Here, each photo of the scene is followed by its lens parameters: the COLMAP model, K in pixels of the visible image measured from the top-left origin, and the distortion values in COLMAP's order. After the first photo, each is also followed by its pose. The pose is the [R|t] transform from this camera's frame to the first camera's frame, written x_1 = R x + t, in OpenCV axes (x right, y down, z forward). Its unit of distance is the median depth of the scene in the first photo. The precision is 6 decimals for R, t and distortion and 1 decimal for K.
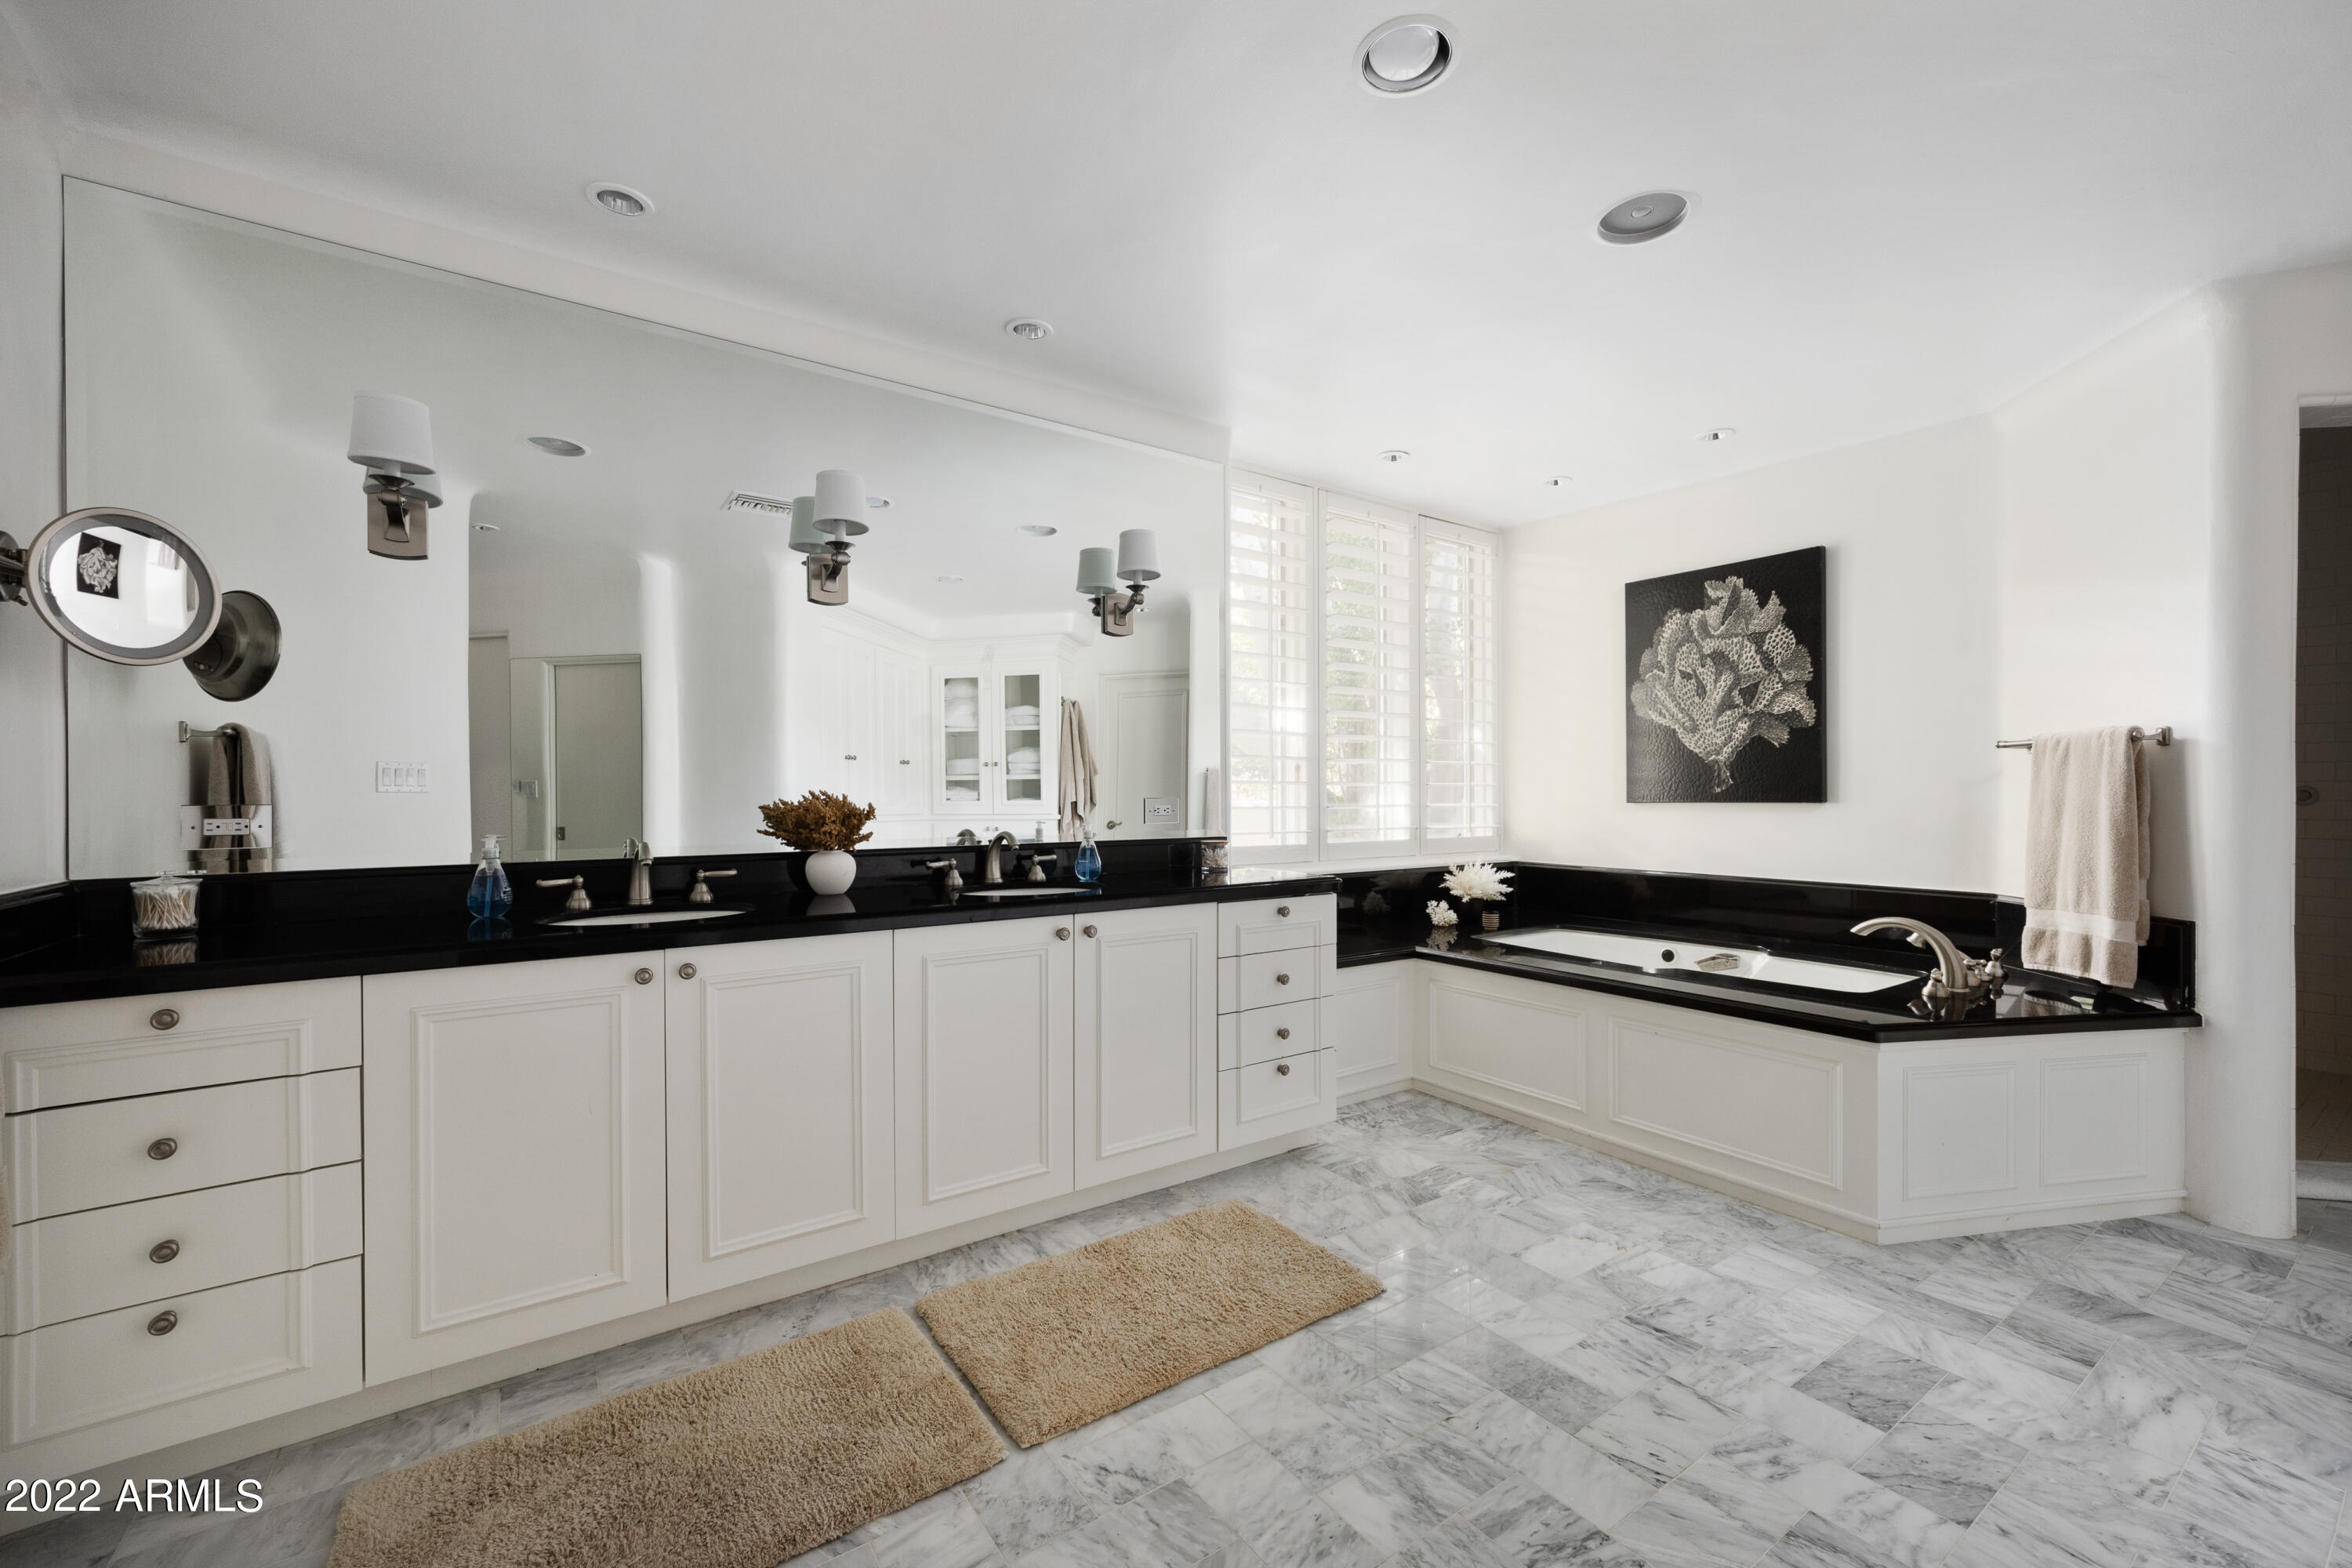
lens RADIAL K [[940.5, 0, 1169.0], [0, 940.5, 789.2], [0, 0, 1]] dist [-0.000533, 0.005036]
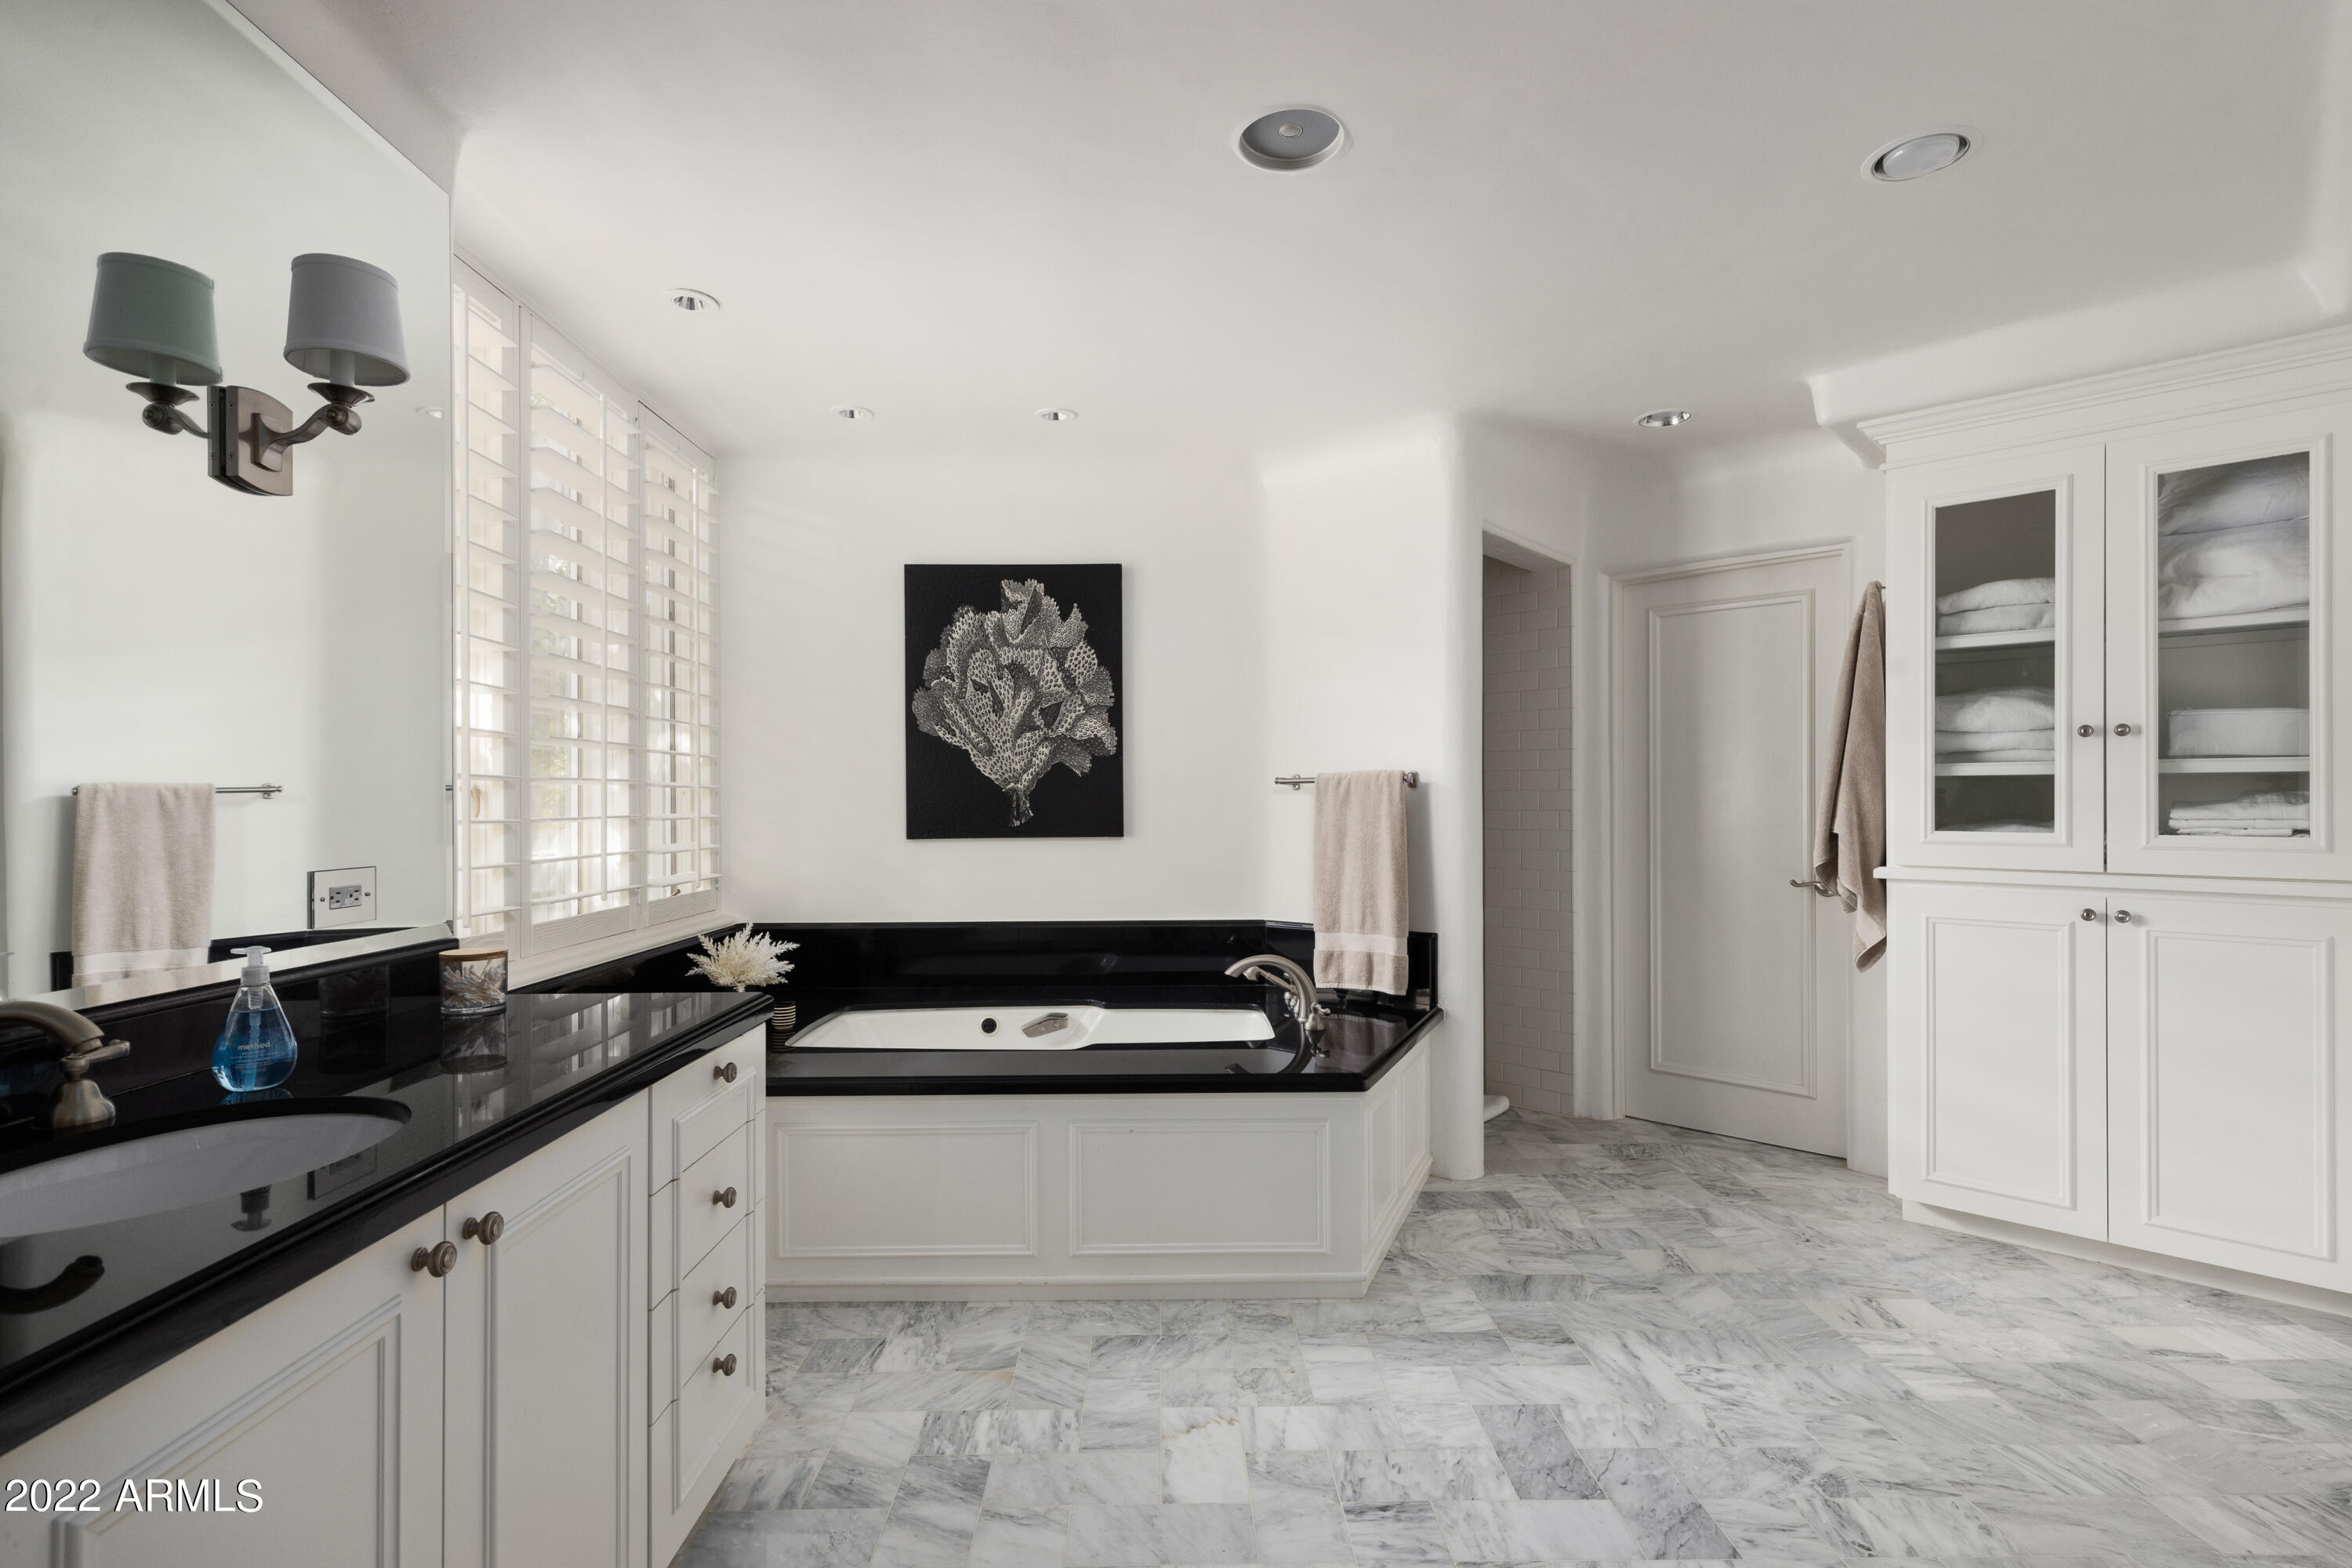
lens RADIAL K [[1132.1, 0, 1172.9], [0, 1132.1, 792.3], [0, 0, 1]] dist [0.005588, 0.000386]
pose [[0.554281, 0.006495, 0.832304, -0.241400], [0.000750, 0.999965, -0.008303, -0.022483], [-0.832329, 0.005227, 0.554257, 0.361702]]
